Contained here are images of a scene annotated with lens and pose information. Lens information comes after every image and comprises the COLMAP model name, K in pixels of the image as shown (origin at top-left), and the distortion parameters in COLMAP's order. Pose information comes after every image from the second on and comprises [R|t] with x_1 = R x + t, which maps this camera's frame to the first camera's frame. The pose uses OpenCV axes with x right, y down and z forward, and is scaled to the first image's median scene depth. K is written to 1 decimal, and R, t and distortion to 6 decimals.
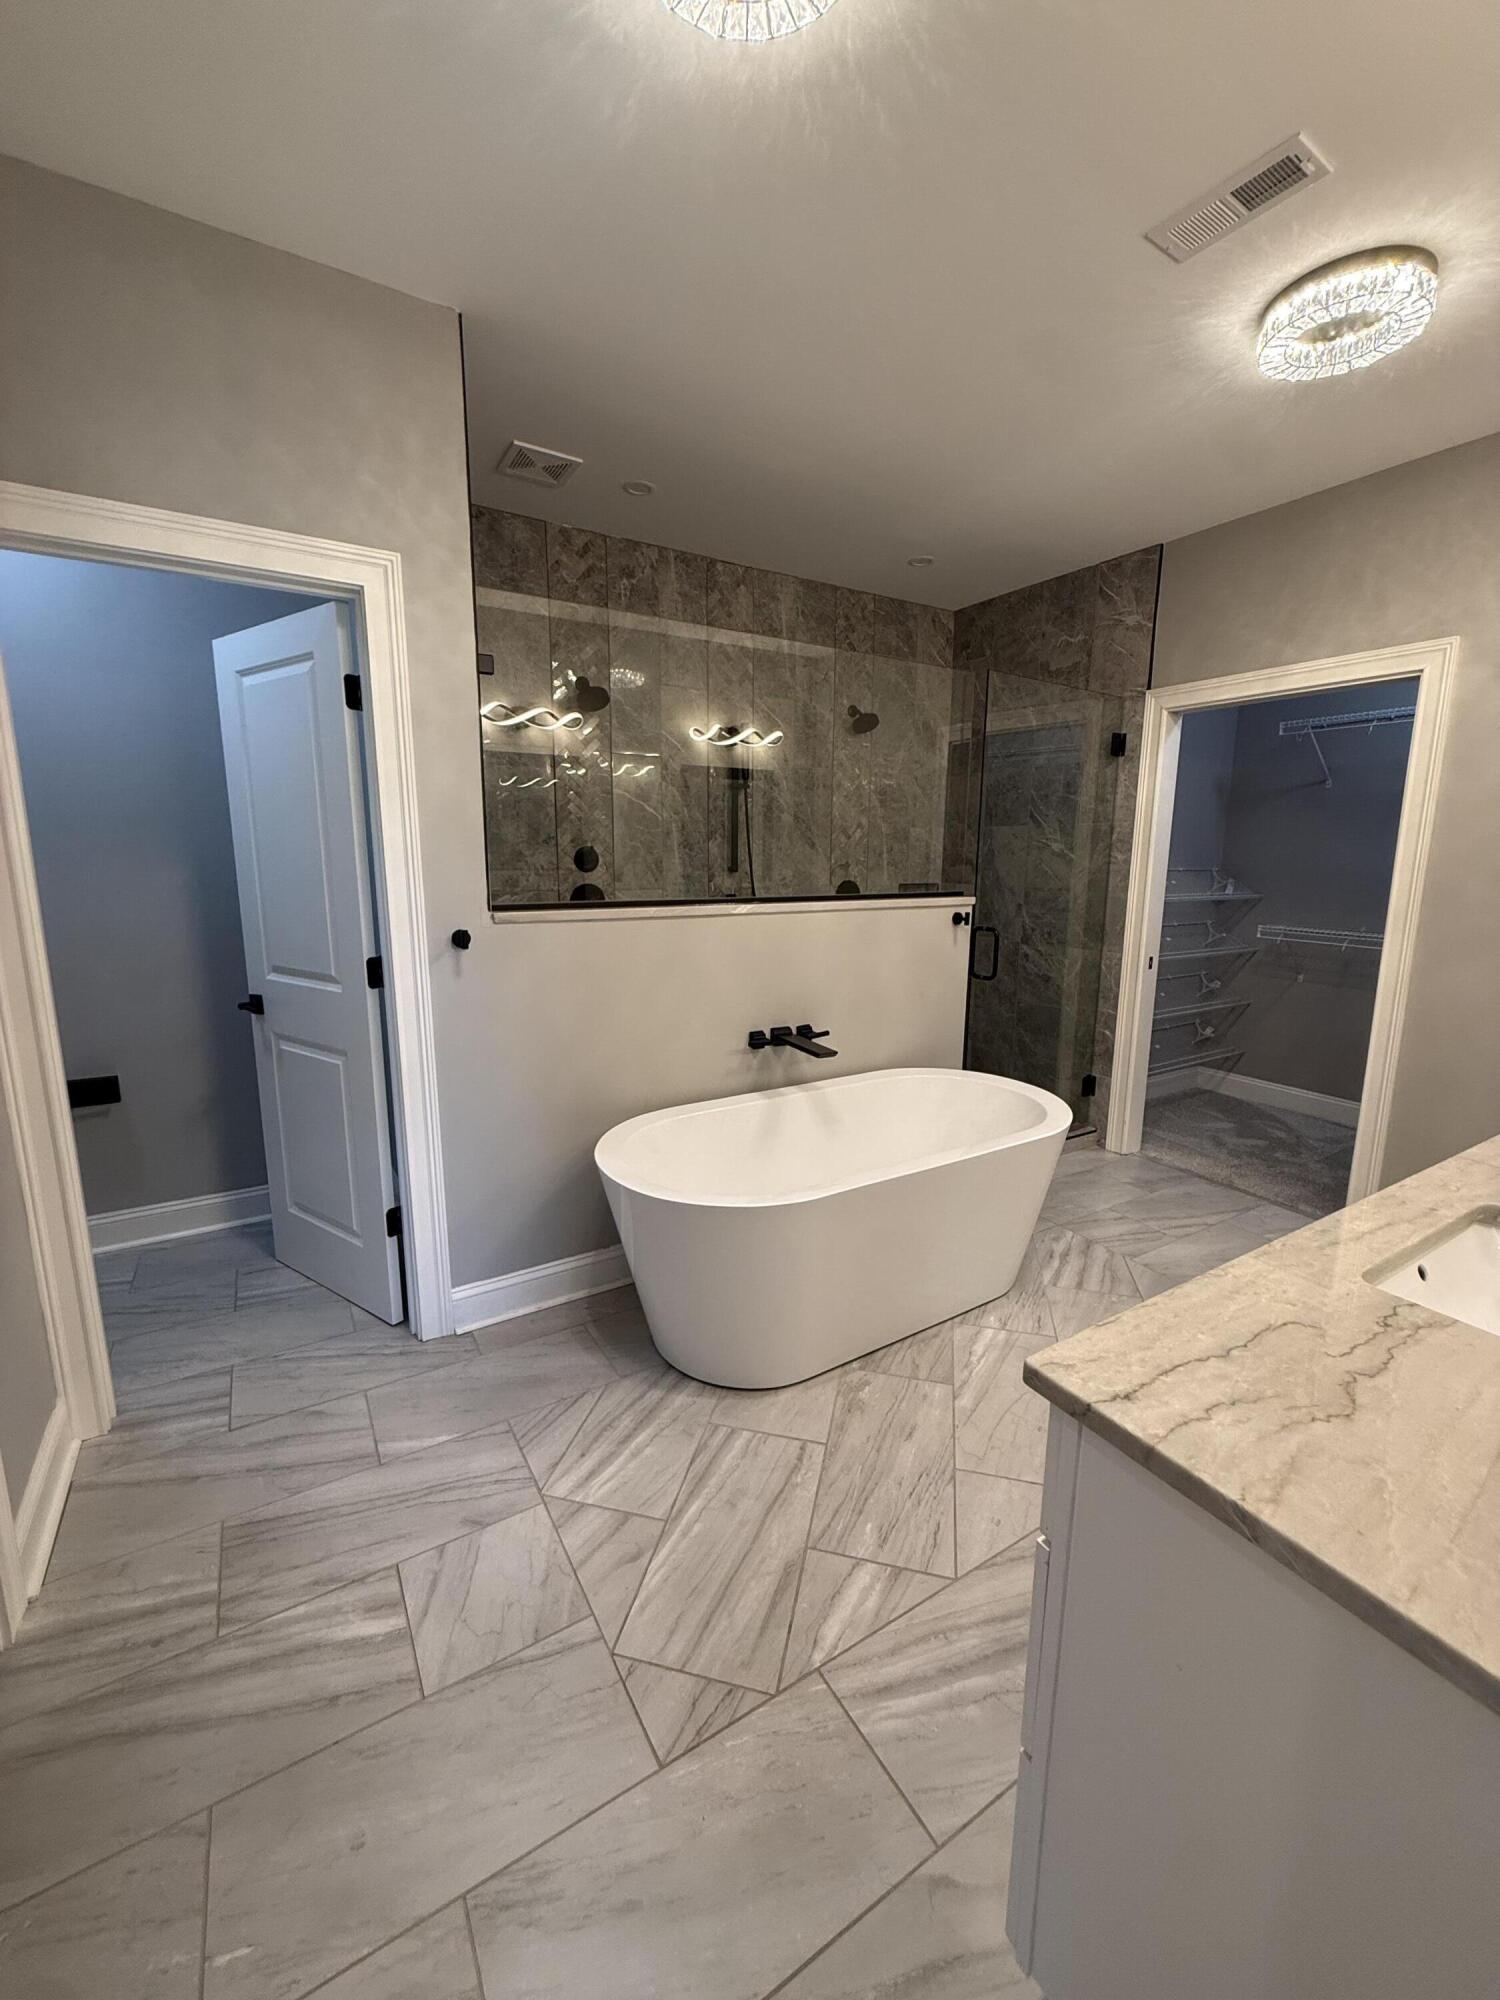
lens RADIAL K [[801.8, 0, 753.8], [0, 801.8, 996.3], [0, 0, 1]] dist [0.001585, -0.000198]
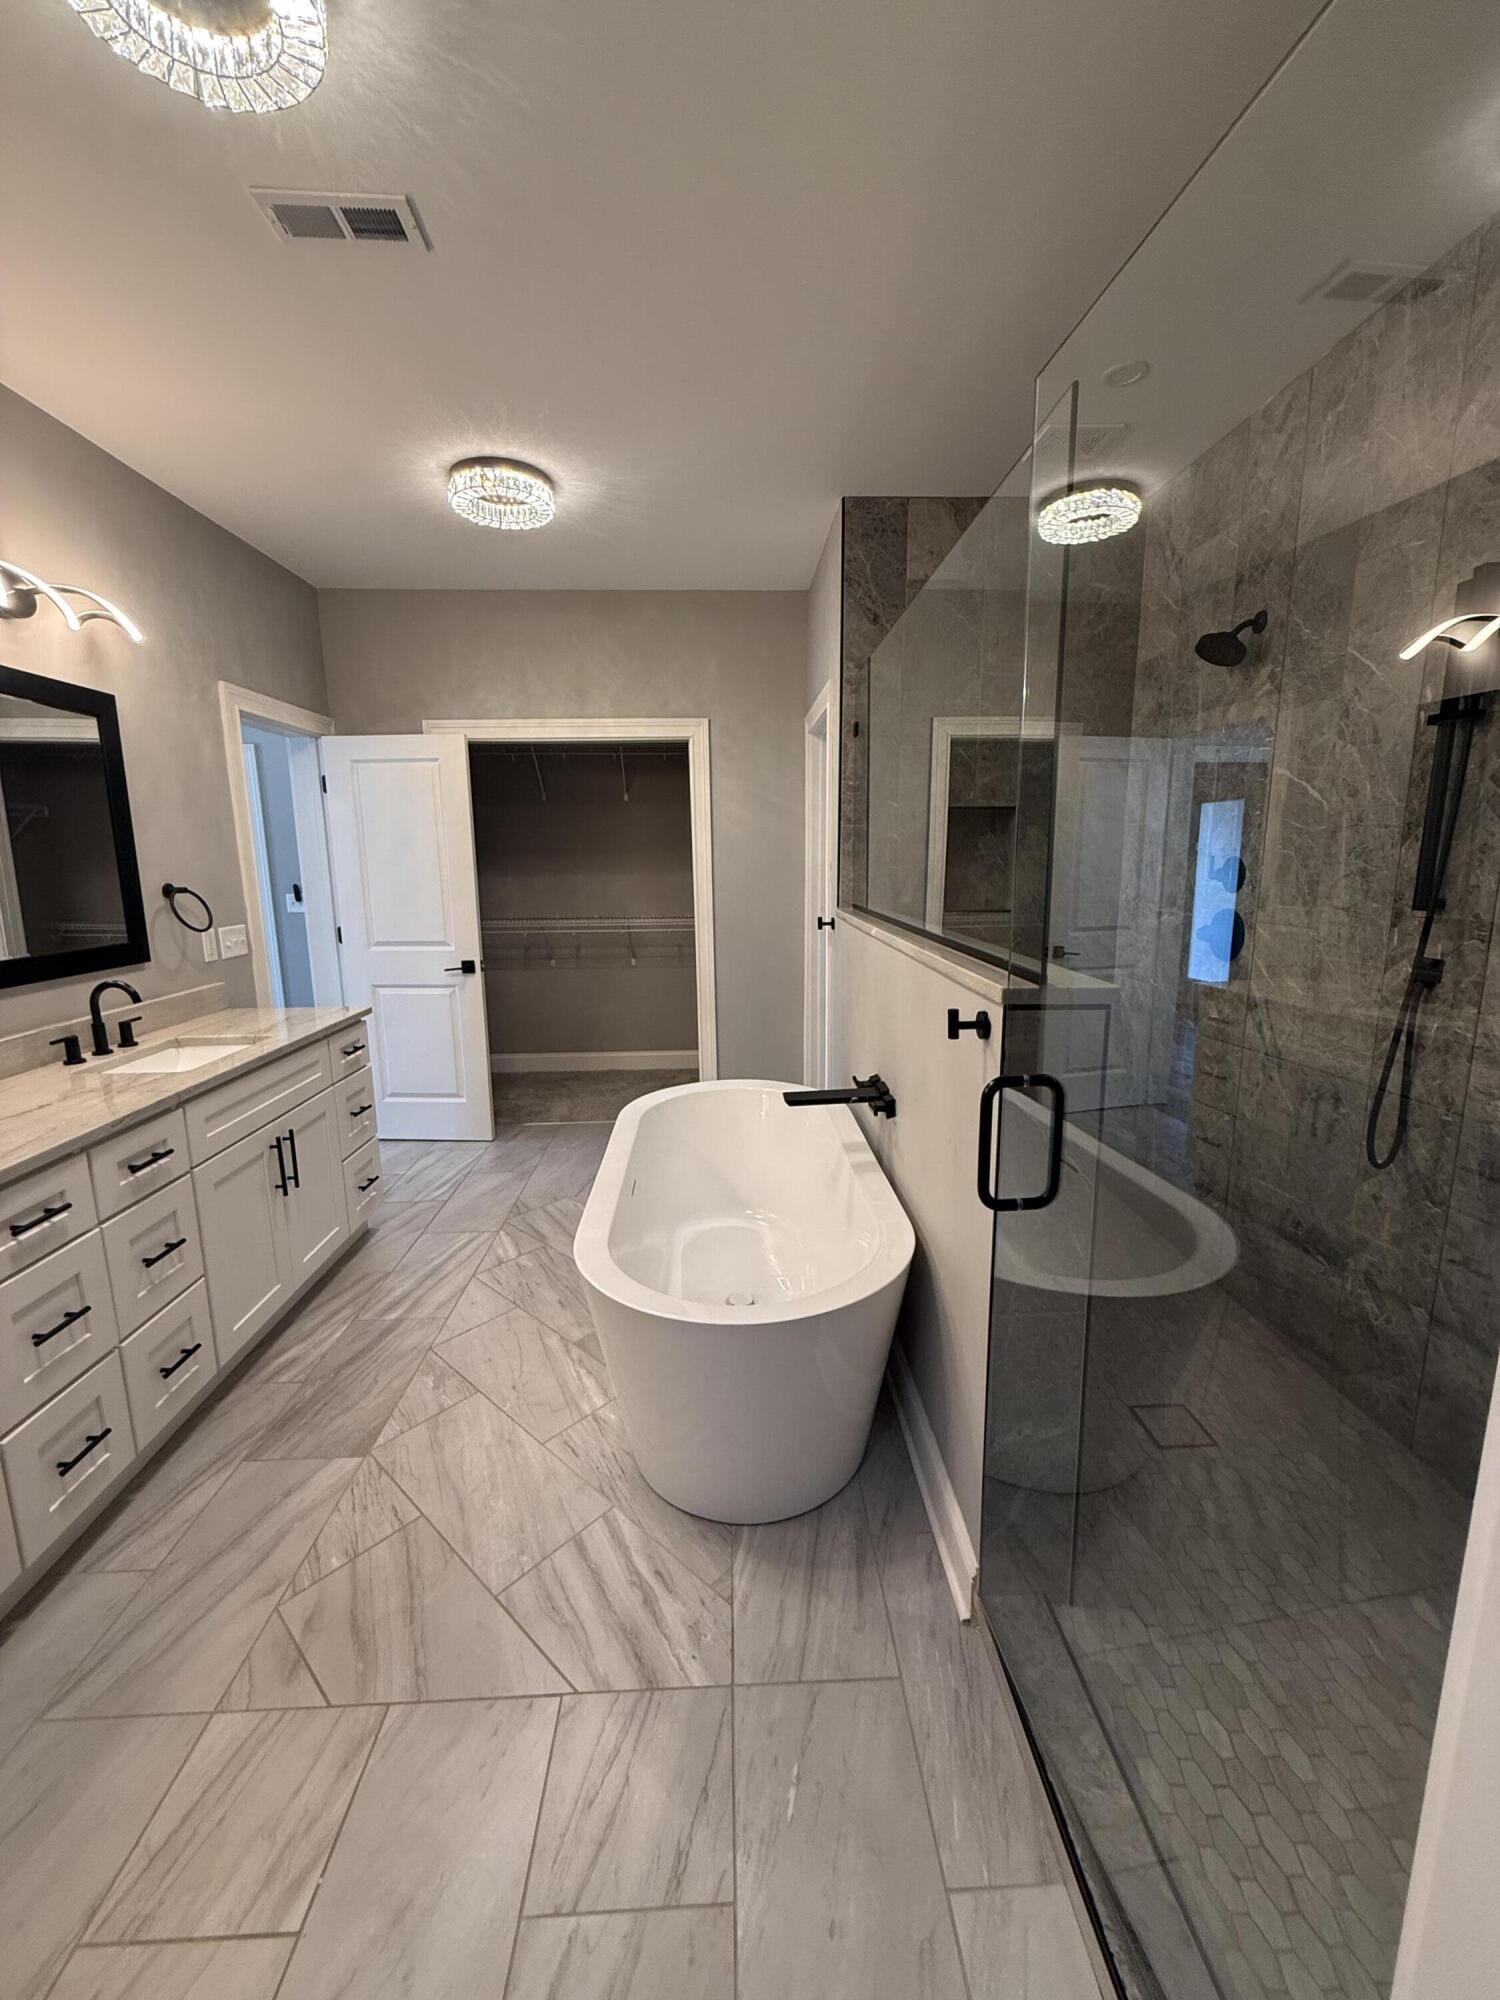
lens RADIAL K [[801.8, 0, 753.8], [0, 801.8, 996.3], [0, 0, 1]] dist [0.001585, -0.000198]
pose [[-0.490190, 0.152223, -0.858220, 0.794384], [-0.146147, 0.956337, 0.253101, -0.236621], [0.859276, 0.249494, -0.446540, 1.252136]]
